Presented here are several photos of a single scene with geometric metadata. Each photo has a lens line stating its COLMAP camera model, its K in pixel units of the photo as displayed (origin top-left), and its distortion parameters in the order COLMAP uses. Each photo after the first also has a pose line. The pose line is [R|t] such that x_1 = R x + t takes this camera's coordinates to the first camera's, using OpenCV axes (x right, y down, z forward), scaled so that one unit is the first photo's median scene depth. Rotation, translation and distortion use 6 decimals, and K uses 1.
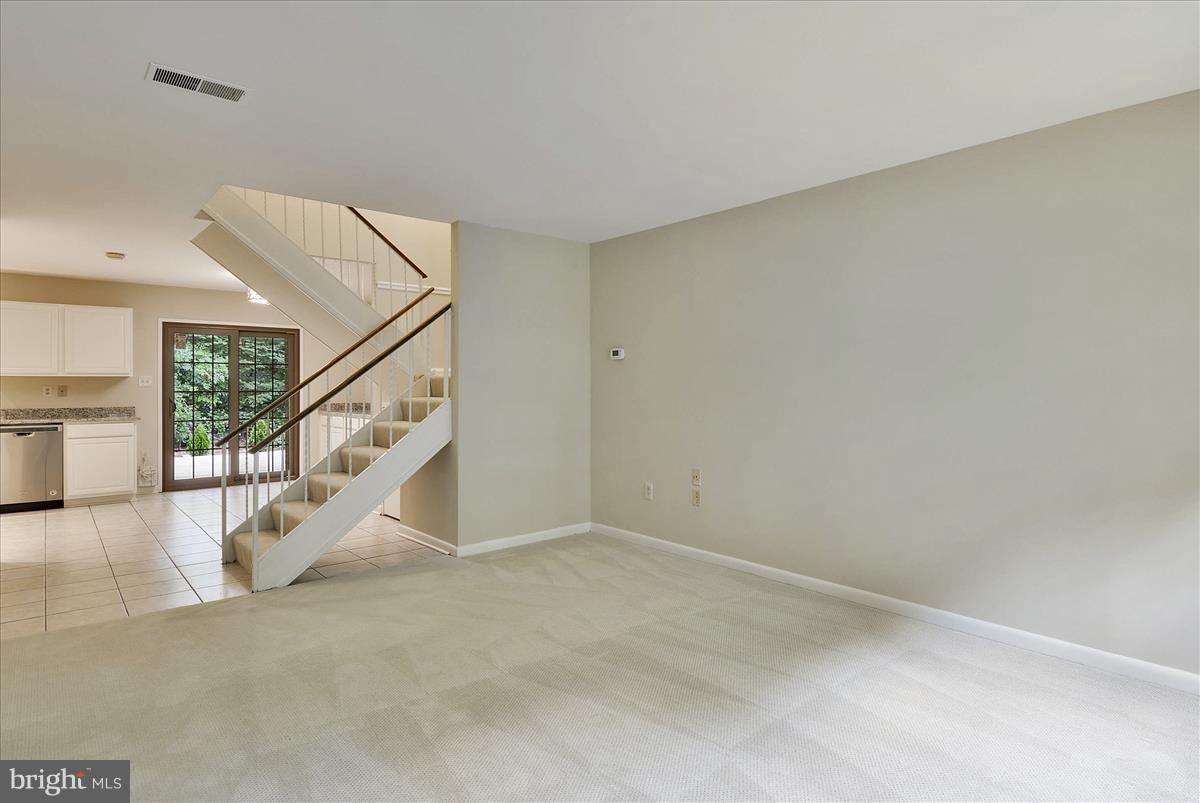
lens RADIAL K [[642.7, 0, 602.0], [0, 642.7, 381.5], [0, 0, 1]] dist [0.007088, -0.007071]
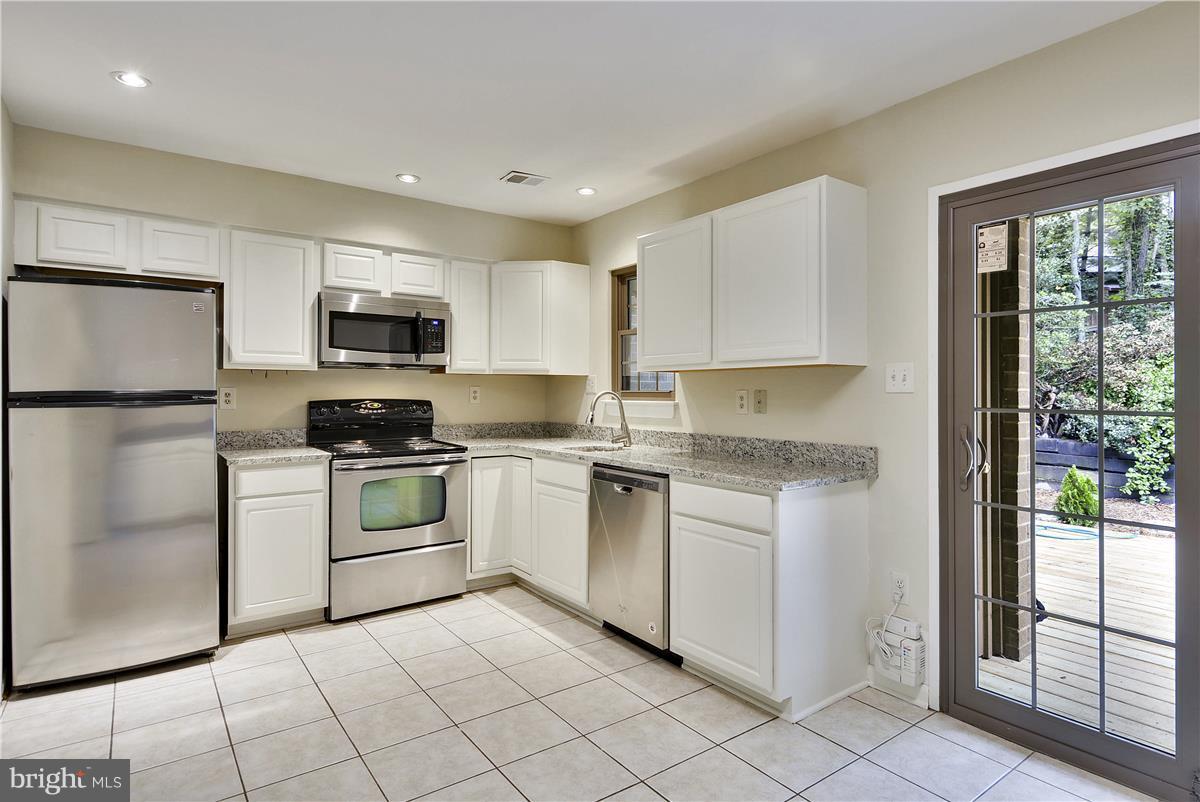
lens RADIAL K [[642.7, 0, 605.2], [0, 642.7, 395.8], [0, 0, 1]] dist [0.007088, -0.007071]
pose [[-0.074327, 0.008741, -0.997196, -0.355966], [0.002896, 0.999959, 0.008550, 0.006183], [0.997230, -0.002252, -0.074349, 0.888990]]
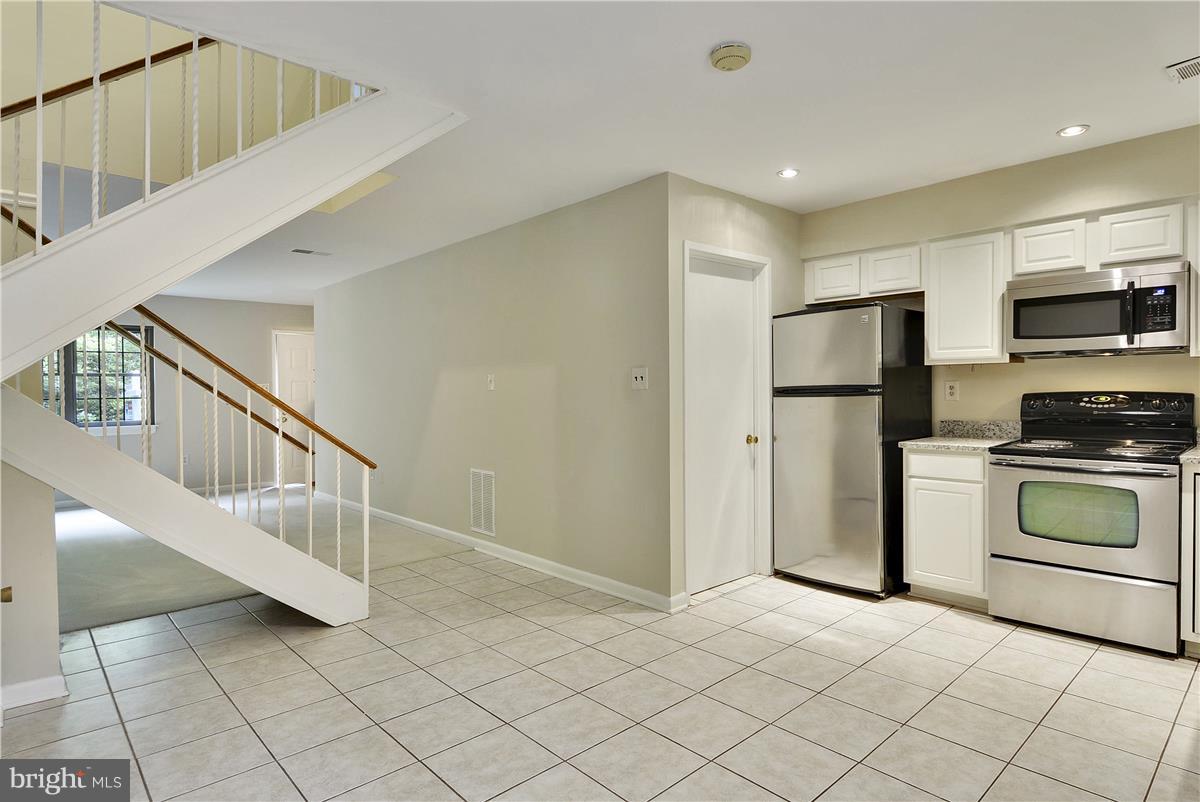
lens RADIAL K [[642.7, 0, 646.2], [0, 642.7, 398.3], [0, 0, 1]] dist [0.007088, -0.007071]
pose [[-0.997660, 0.015014, -0.066697, -0.531724], [0.014391, 0.999848, 0.009817, 0.008781], [0.066835, 0.008834, -0.997725, 1.103052]]
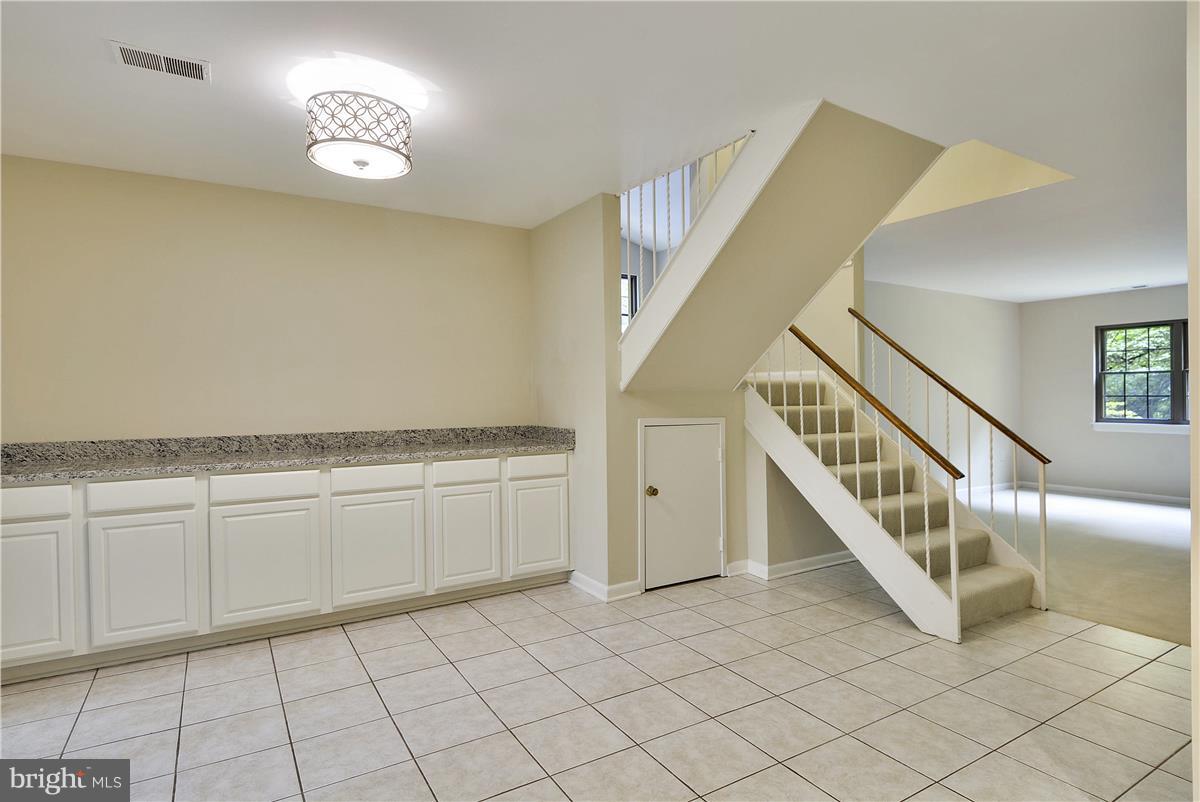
lens RADIAL K [[642.7, 0, 622.2], [0, 642.7, 391.1], [0, 0, 1]] dist [0.007088, -0.007071]
pose [[0.151744, 0.005505, 0.988405, -0.824020], [-0.003819, 0.999980, -0.004983, 0.006060], [-0.988412, -0.003019, 0.151762, 0.769173]]
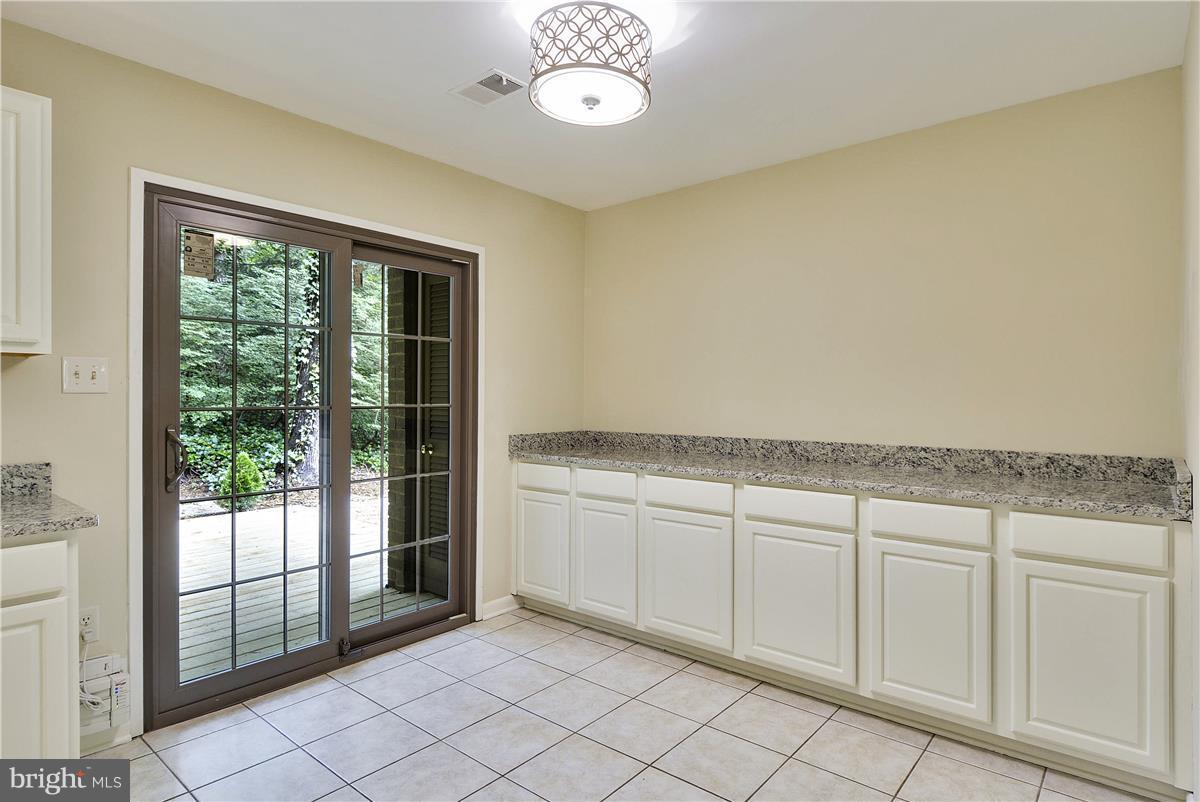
lens RADIAL K [[642.7, 0, 611.7], [0, 642.7, 396.5], [0, 0, 1]] dist [0.007088, -0.007071]
pose [[0.986016, 0.005166, 0.166569, -0.535204], [-0.006776, 0.999936, 0.009102, 0.005534], [-0.166511, -0.010103, 0.985988, 0.687161]]
